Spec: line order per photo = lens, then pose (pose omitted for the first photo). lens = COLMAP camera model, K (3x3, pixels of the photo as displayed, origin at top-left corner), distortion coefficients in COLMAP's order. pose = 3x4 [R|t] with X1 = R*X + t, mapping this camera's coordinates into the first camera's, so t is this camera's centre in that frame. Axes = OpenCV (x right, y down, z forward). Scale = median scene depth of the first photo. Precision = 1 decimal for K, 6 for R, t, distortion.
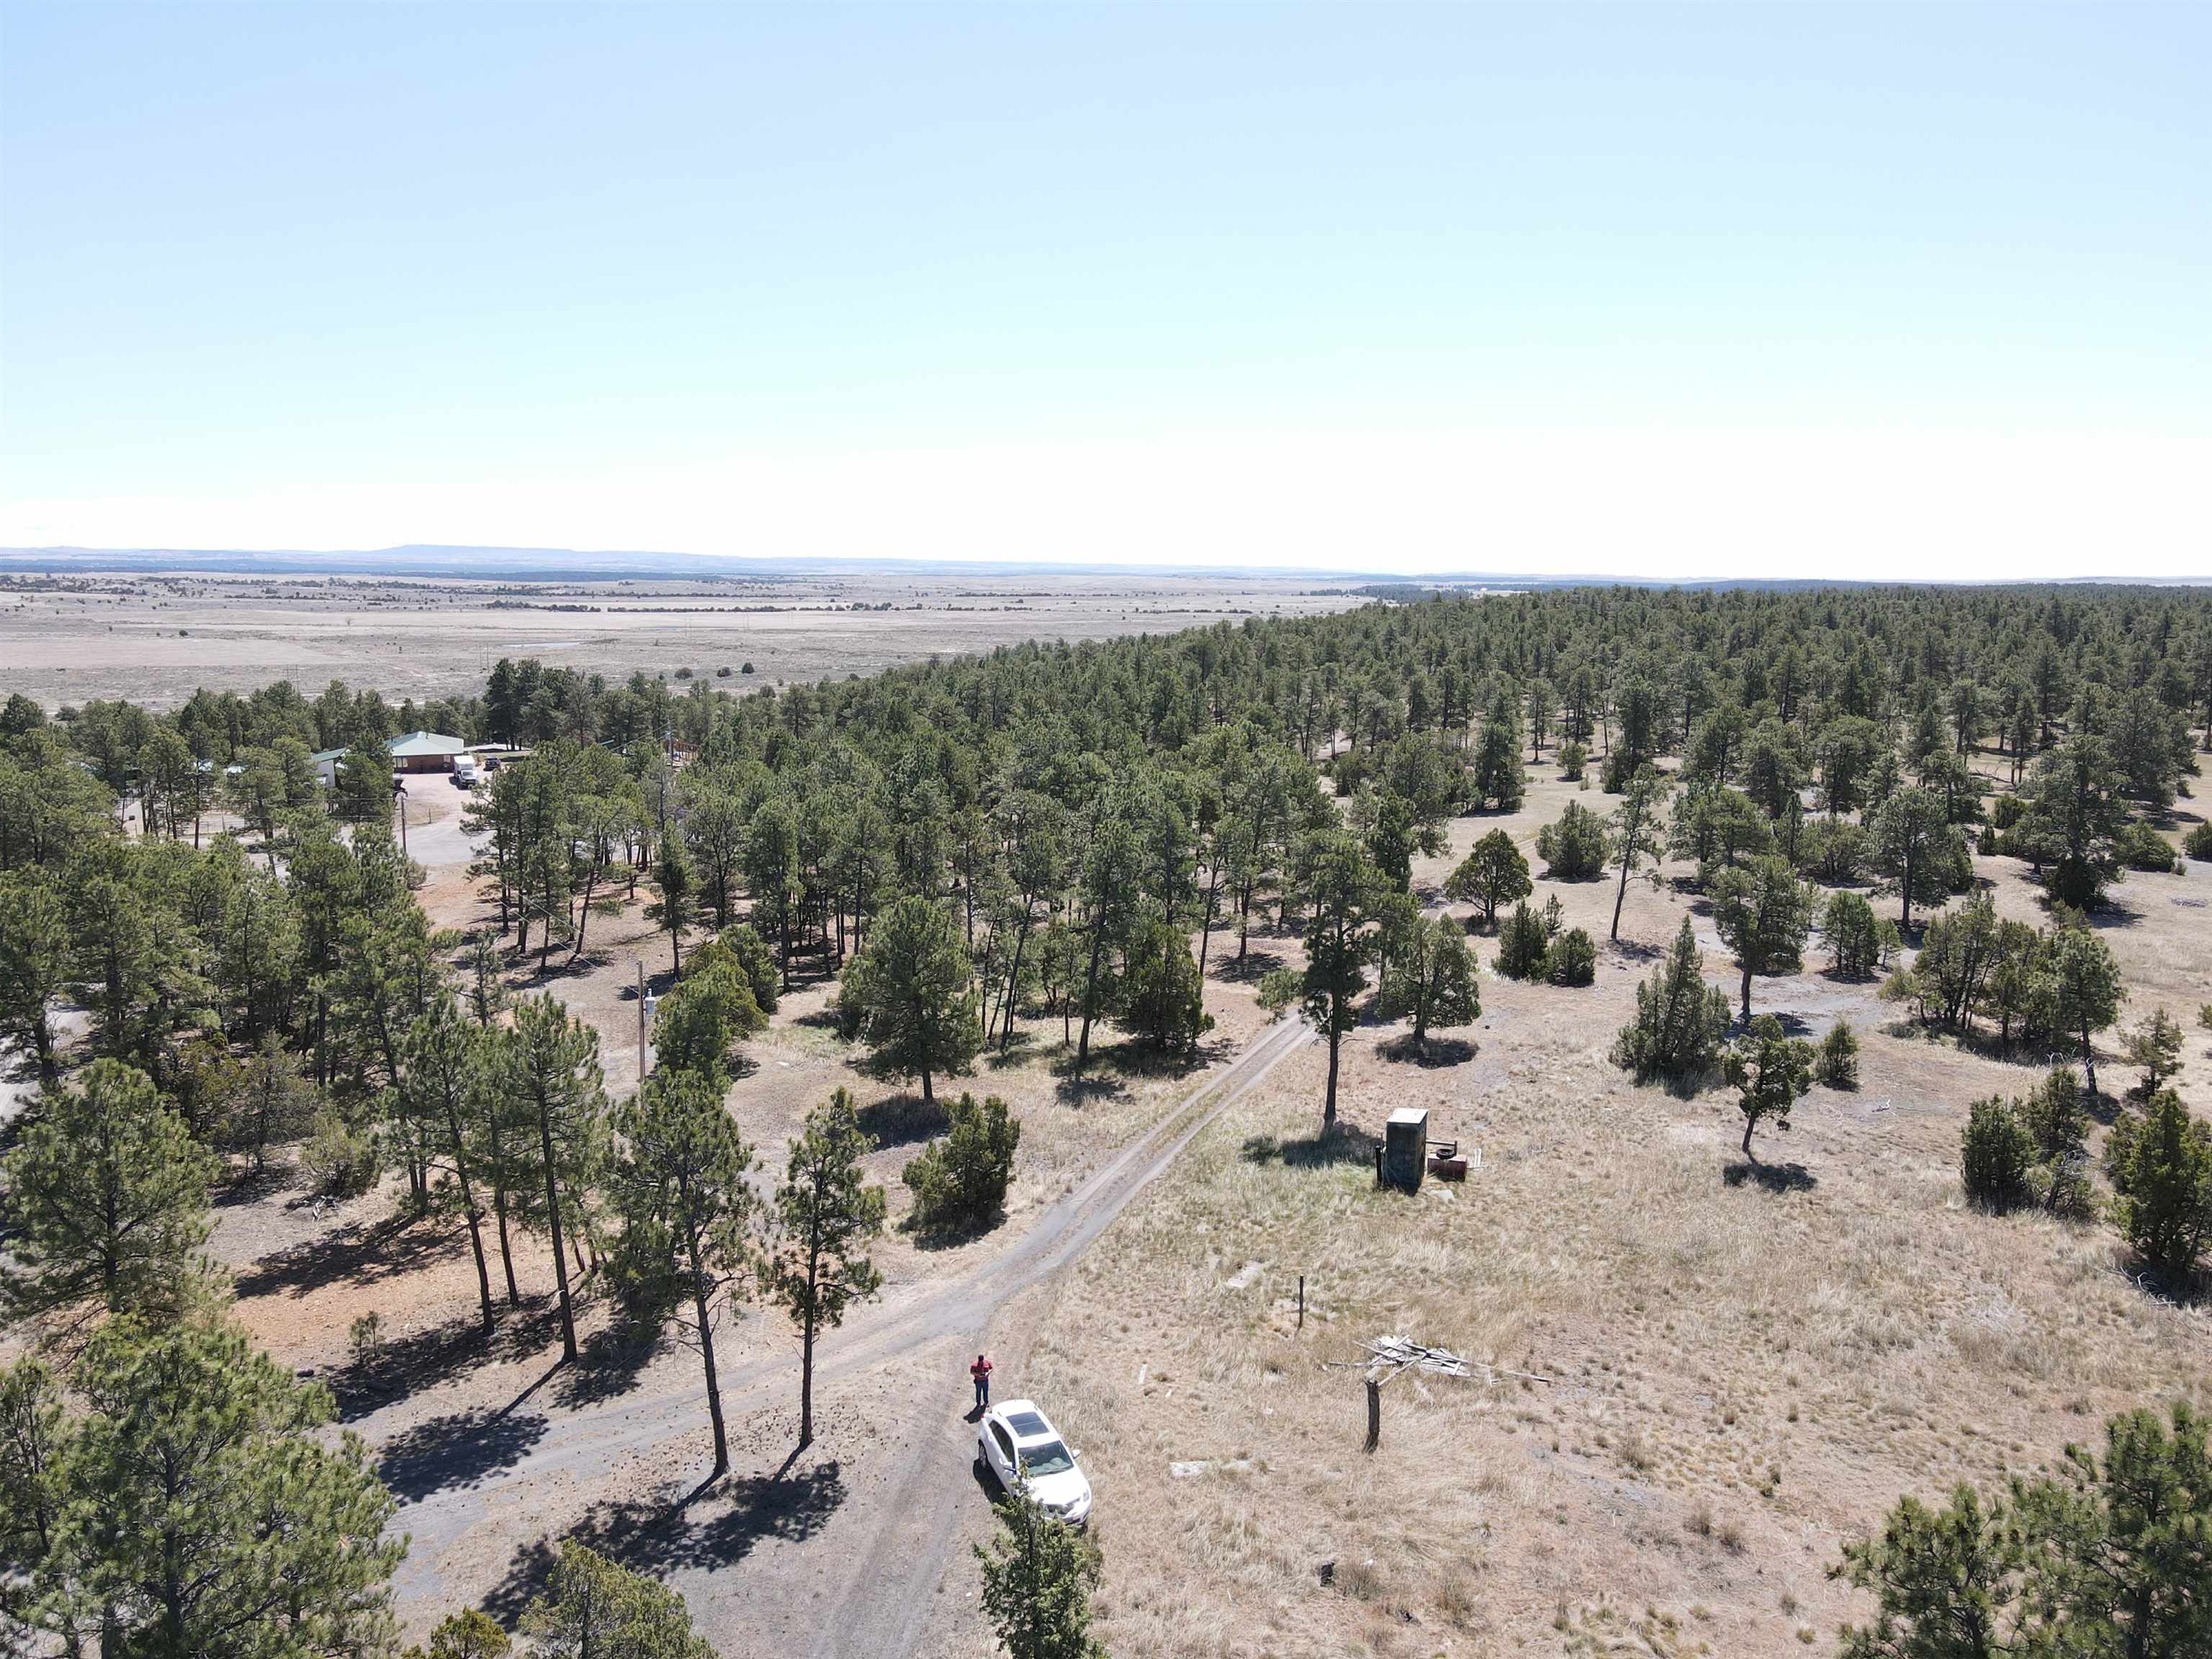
lens RADIAL K [[1630.6, 0, 1099.2], [0, 1630.6, 813.8], [0, 0, 1]] dist [0.017992, 0.001156]
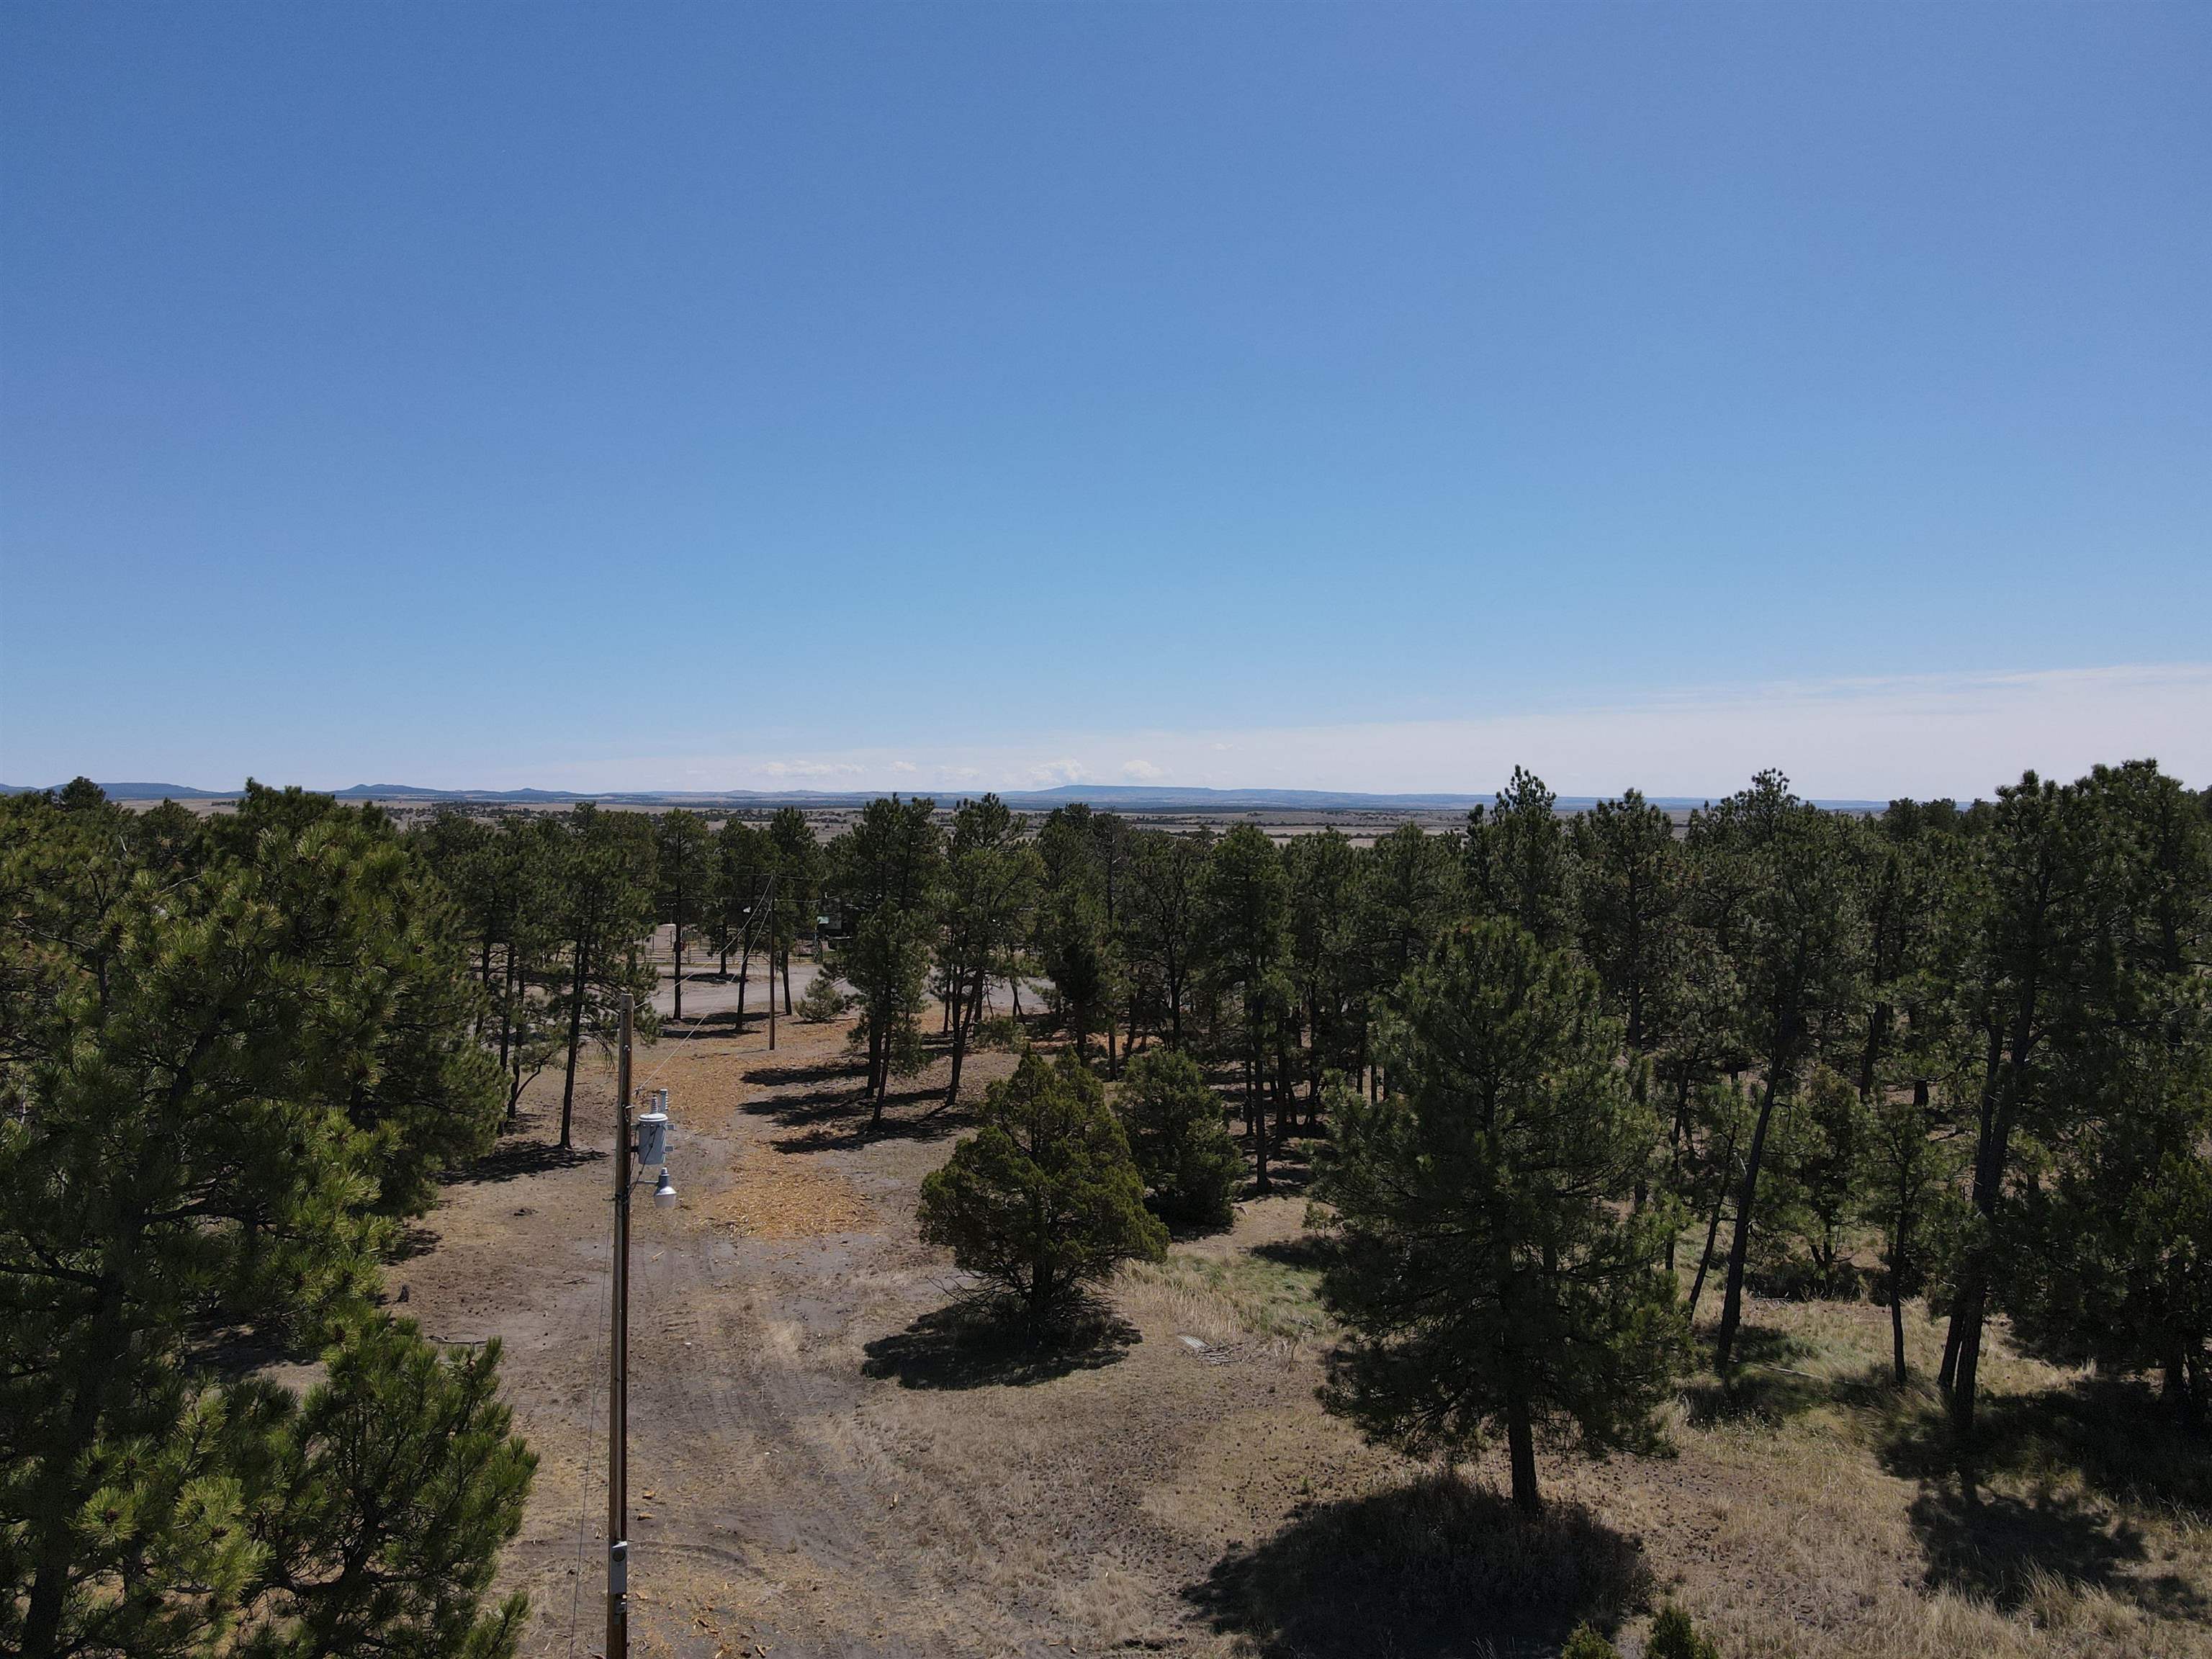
lens RADIAL K [[1605.8, 0, 1070.4], [0, 1605.8, 828.5], [0, 0, 1]] dist [0.001079, 0.003459]
pose [[0.922206, -0.002534, -0.386691, -0.054096], [-0.050357, 0.990676, -0.126587, 0.070158], [0.383406, 0.136212, 0.913480, 0.556136]]
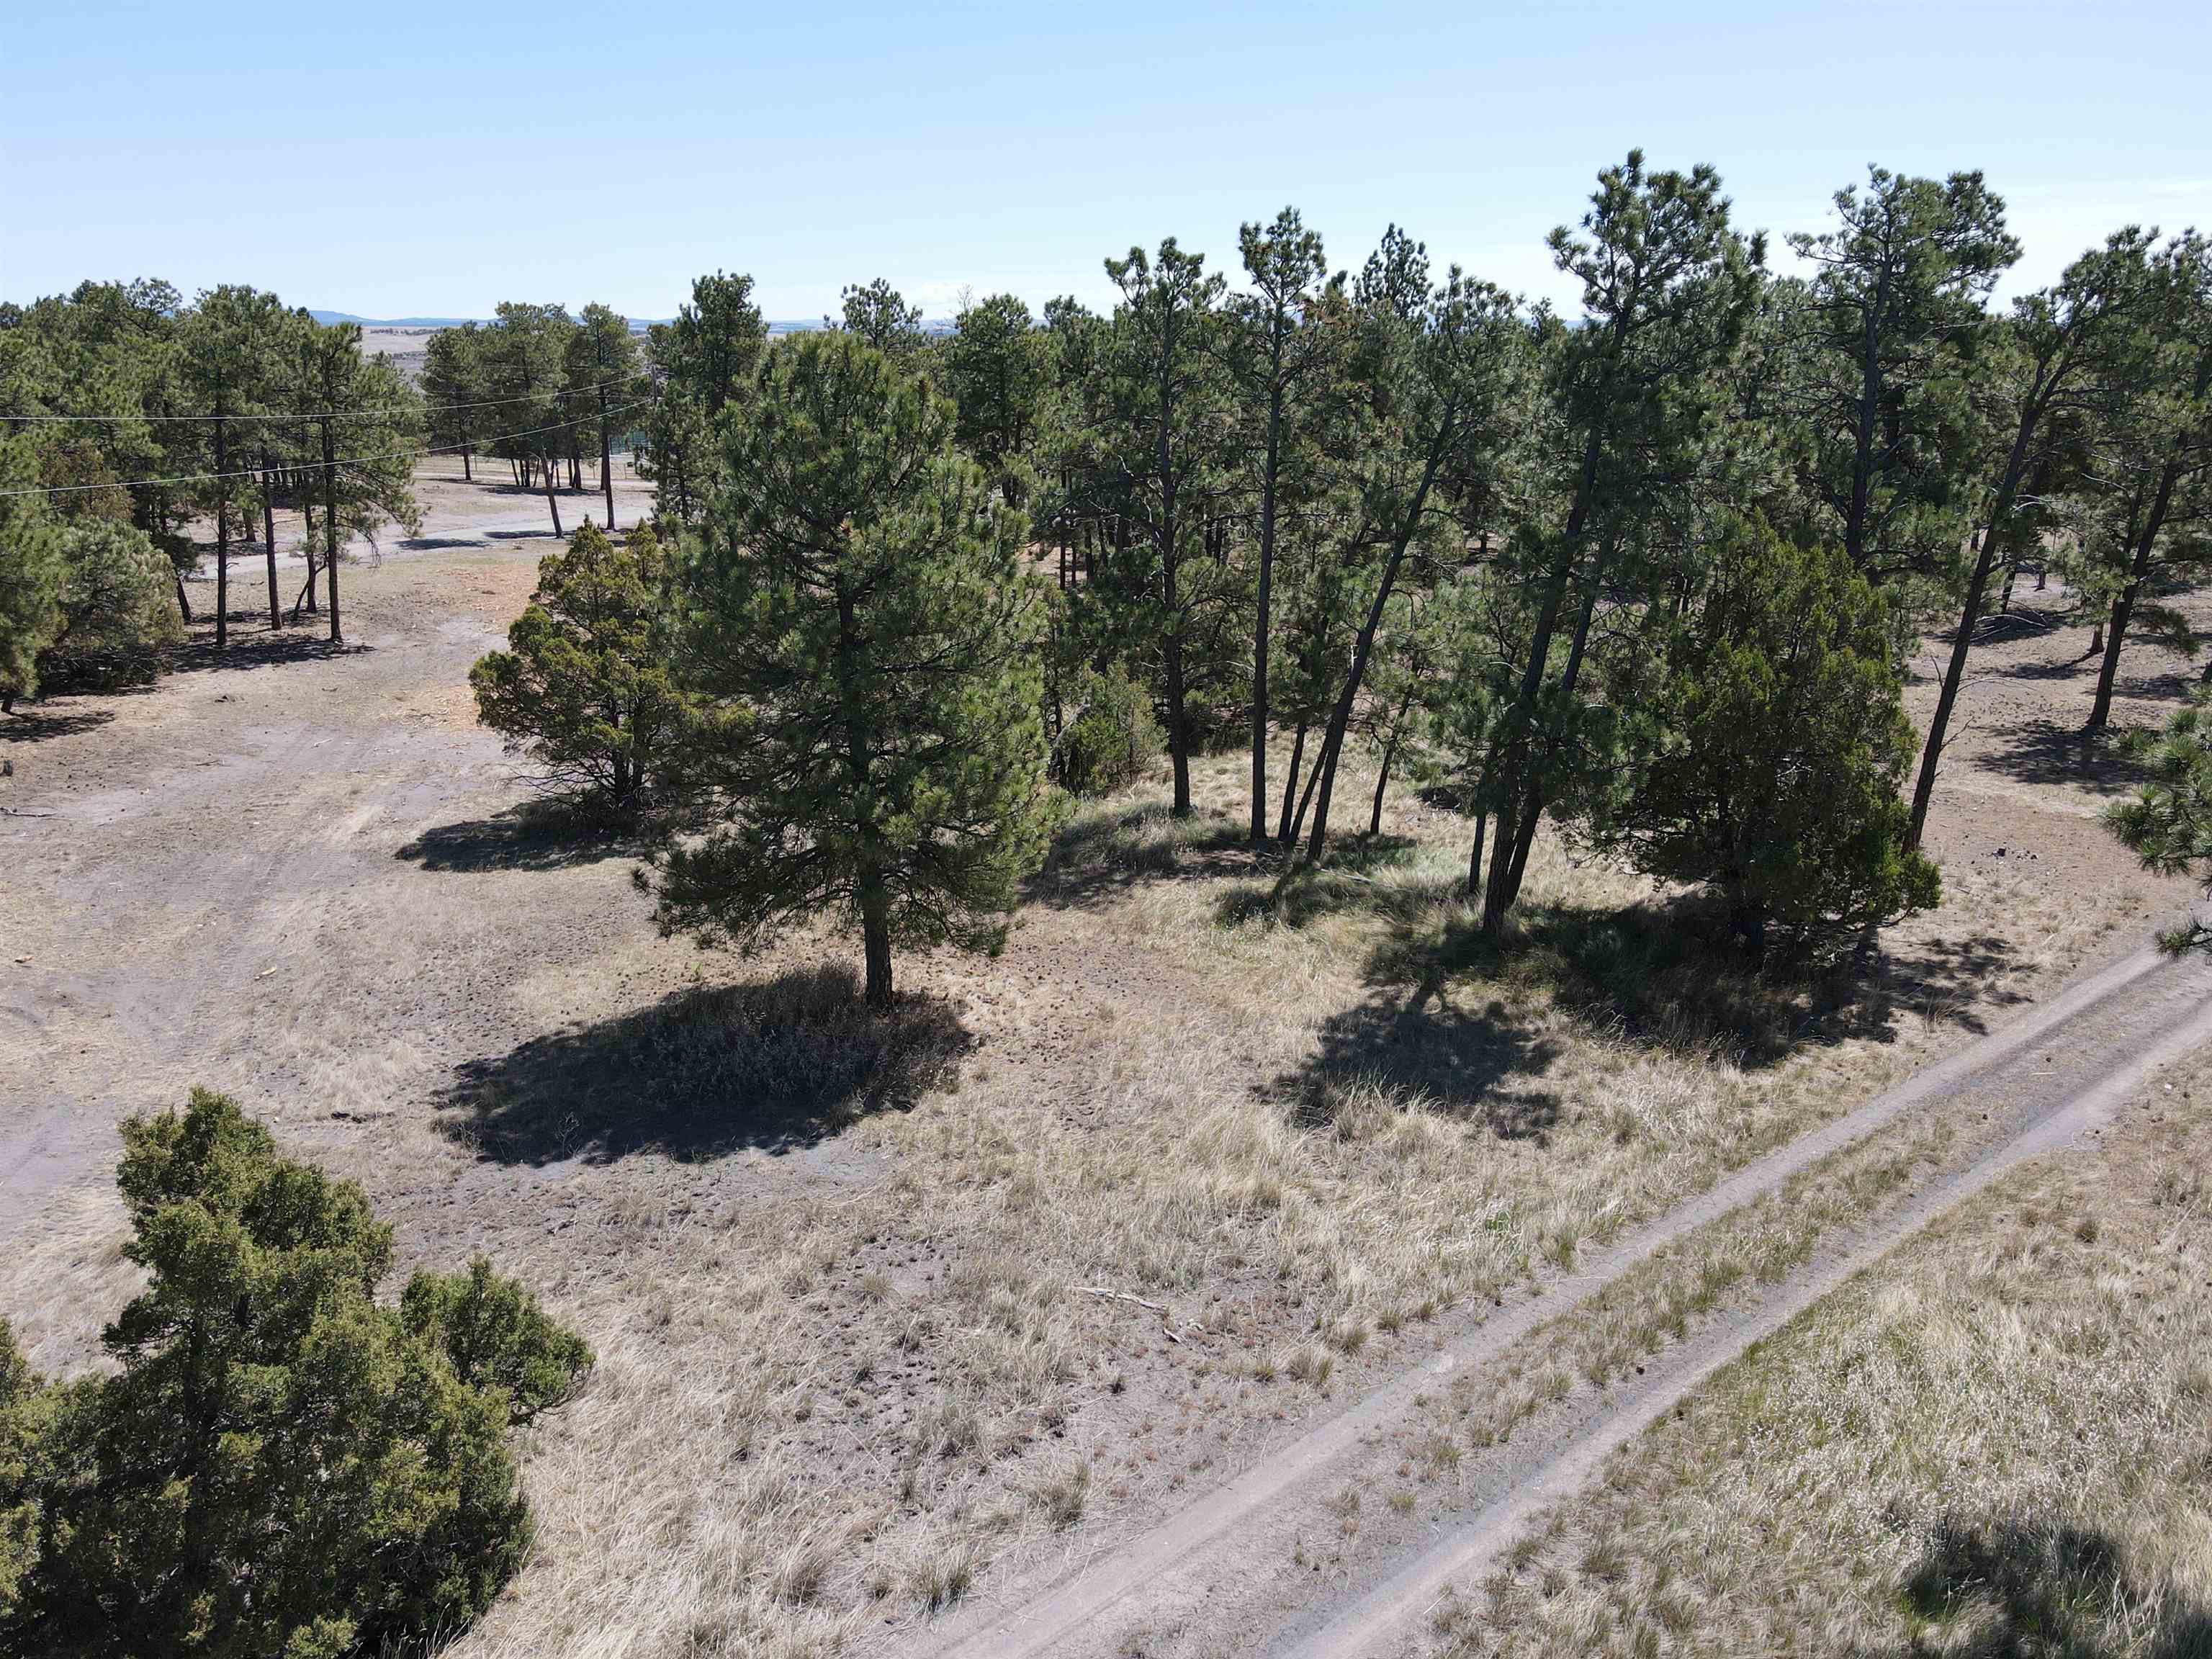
lens RADIAL K [[1624.1, 0, 1099.1], [0, 1624.1, 823.8], [0, 0, 1]] dist [0.031901, -0.009840]
pose [[0.889253, 0.128230, -0.439074, 0.062663], [-0.064440, 0.985448, 0.157288, 0.077745], [0.452854, -0.111575, 0.884576, 0.656289]]
